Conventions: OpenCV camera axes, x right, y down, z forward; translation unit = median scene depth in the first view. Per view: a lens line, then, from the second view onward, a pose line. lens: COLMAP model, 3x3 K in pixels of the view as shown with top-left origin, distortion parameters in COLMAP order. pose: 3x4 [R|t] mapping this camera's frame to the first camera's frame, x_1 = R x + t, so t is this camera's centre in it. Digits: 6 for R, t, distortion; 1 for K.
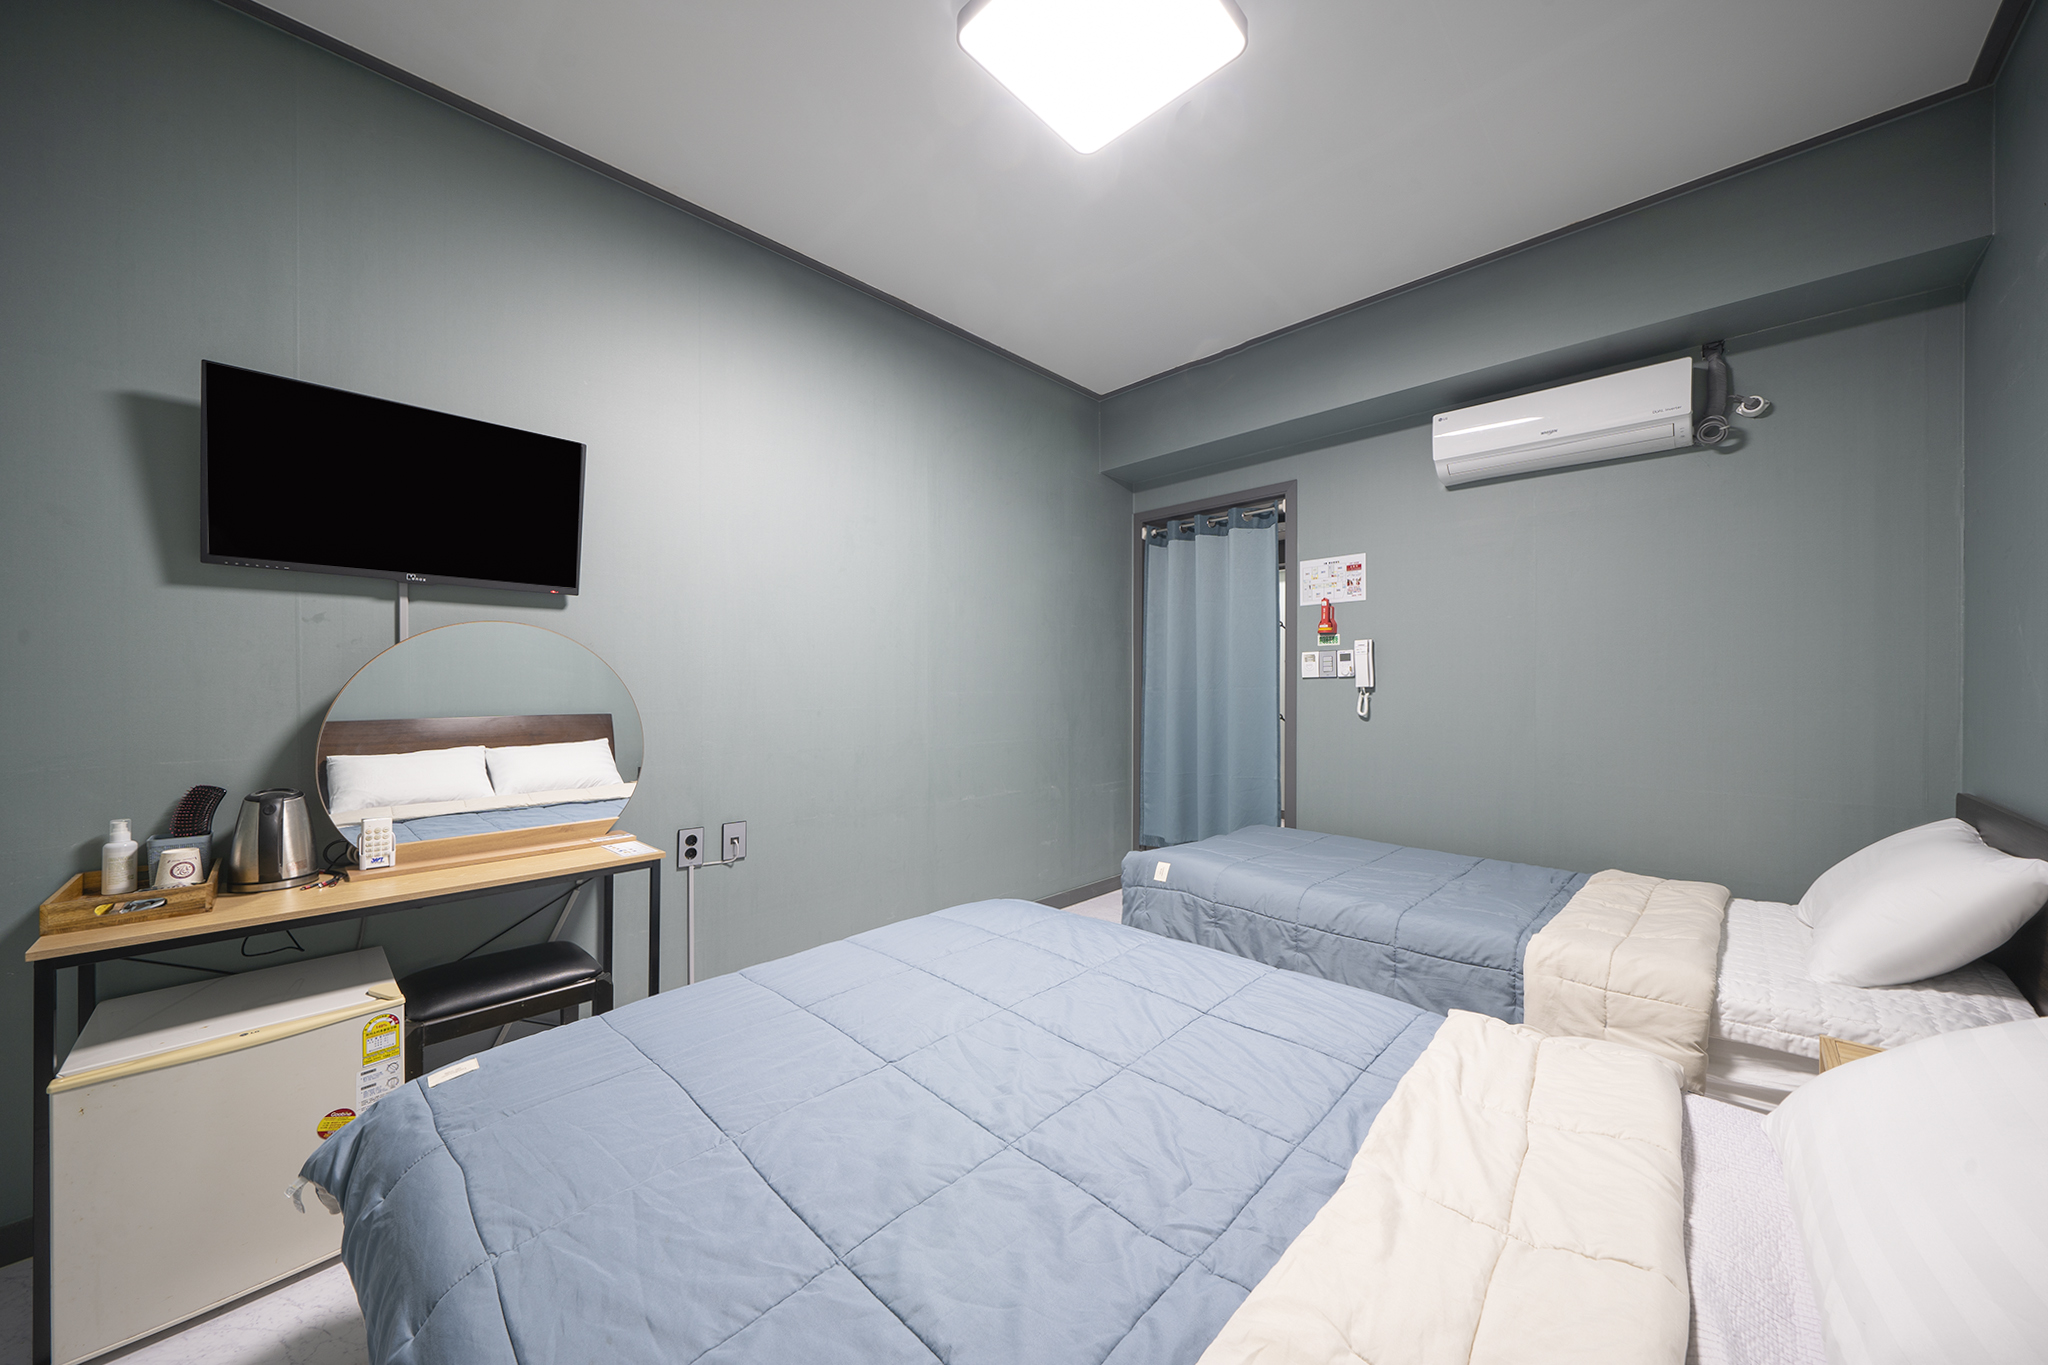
lens RADIAL K [[706.2, 0, 1024.0], [0, 706.2, 682.5], [0, 0, 1]] dist [-0.001544, 0.000024]
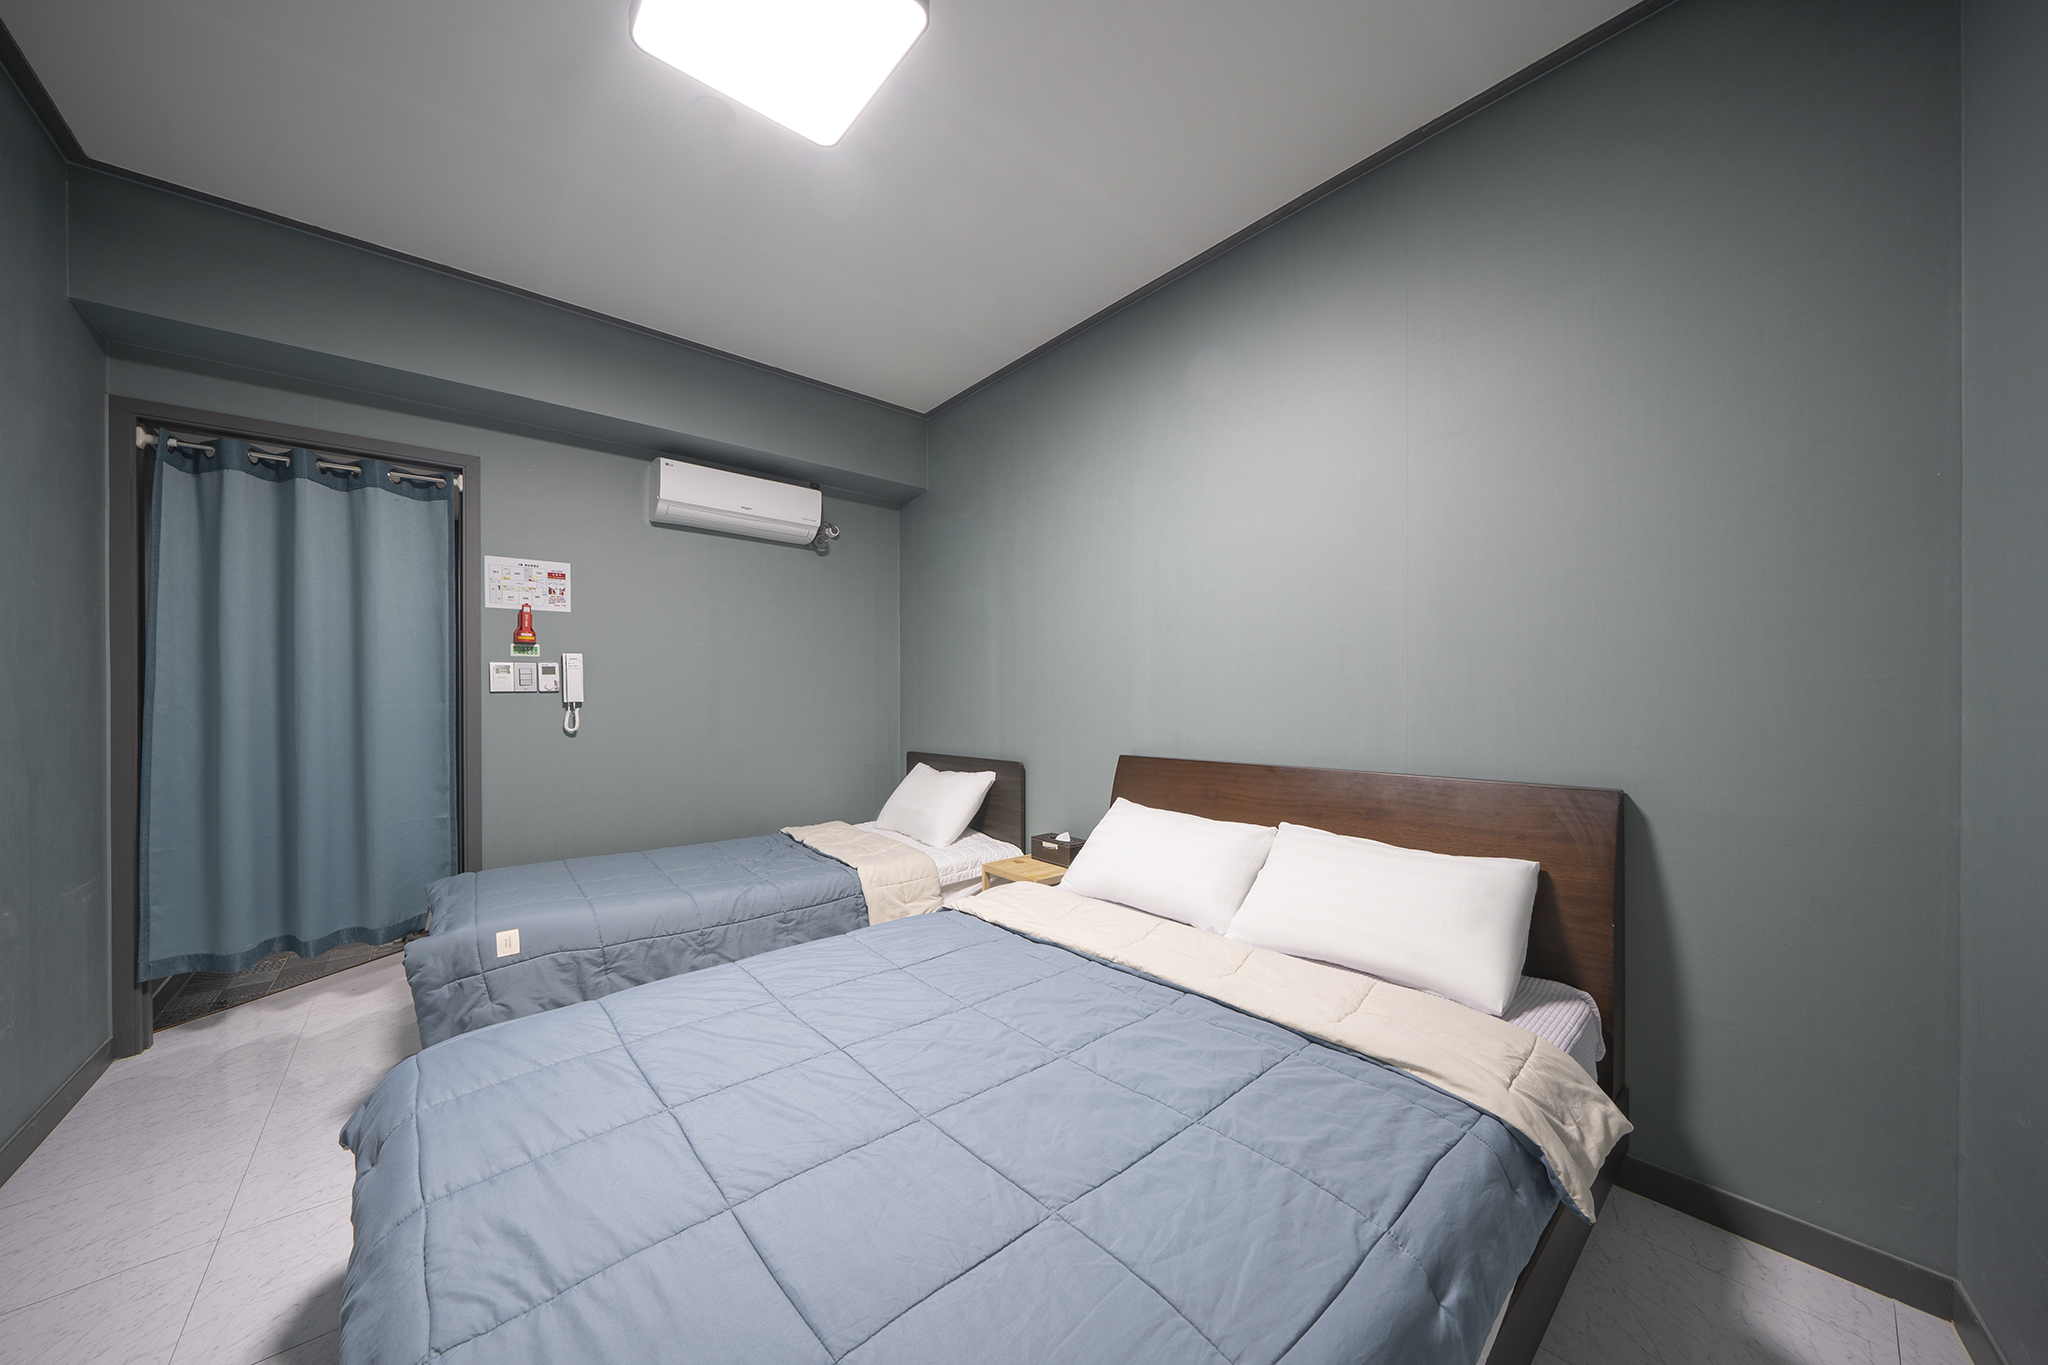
lens RADIAL K [[695.2, 0, 1013.7], [0, 695.2, 688.0], [0, 0, 1]] dist [-0.002346, 0.000047]
pose [[0.095407, 0.014570, 0.995332, -0.508076], [0.000001, 0.999893, -0.014636, 0.001592], [-0.995438, 0.001397, 0.095397, 0.379600]]
